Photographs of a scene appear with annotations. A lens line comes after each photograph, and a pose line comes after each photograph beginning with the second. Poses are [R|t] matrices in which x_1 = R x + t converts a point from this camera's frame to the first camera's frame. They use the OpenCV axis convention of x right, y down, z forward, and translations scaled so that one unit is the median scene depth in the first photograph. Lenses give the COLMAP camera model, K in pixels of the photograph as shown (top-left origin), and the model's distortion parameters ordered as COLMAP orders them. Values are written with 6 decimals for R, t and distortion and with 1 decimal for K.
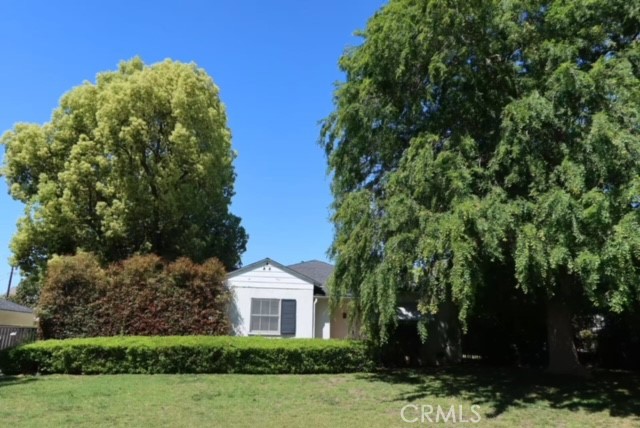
lens RADIAL K [[446.5, 0, 320.0], [0, 446.5, 214.0], [0, 0, 1]] dist [0.008051, 0.002543]
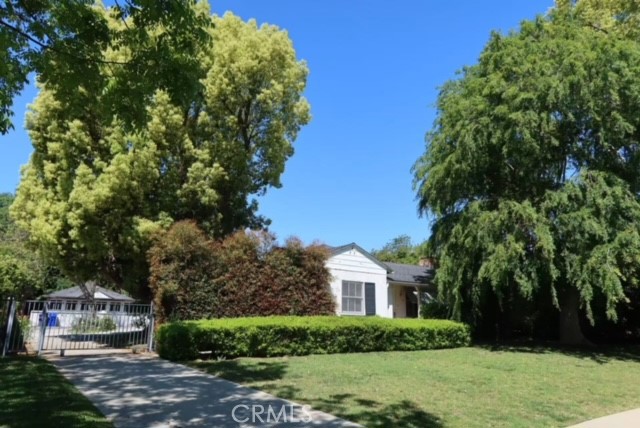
lens RADIAL K [[446.5, 0, 320.0], [0, 446.5, 214.0], [0, 0, 1]] dist [0.008051, 0.002543]
pose [[0.874954, 0.111100, 0.471289, -0.764527], [-0.131202, 0.991306, 0.009892, 0.035299], [-0.466092, -0.070489, 0.881924, 0.130753]]
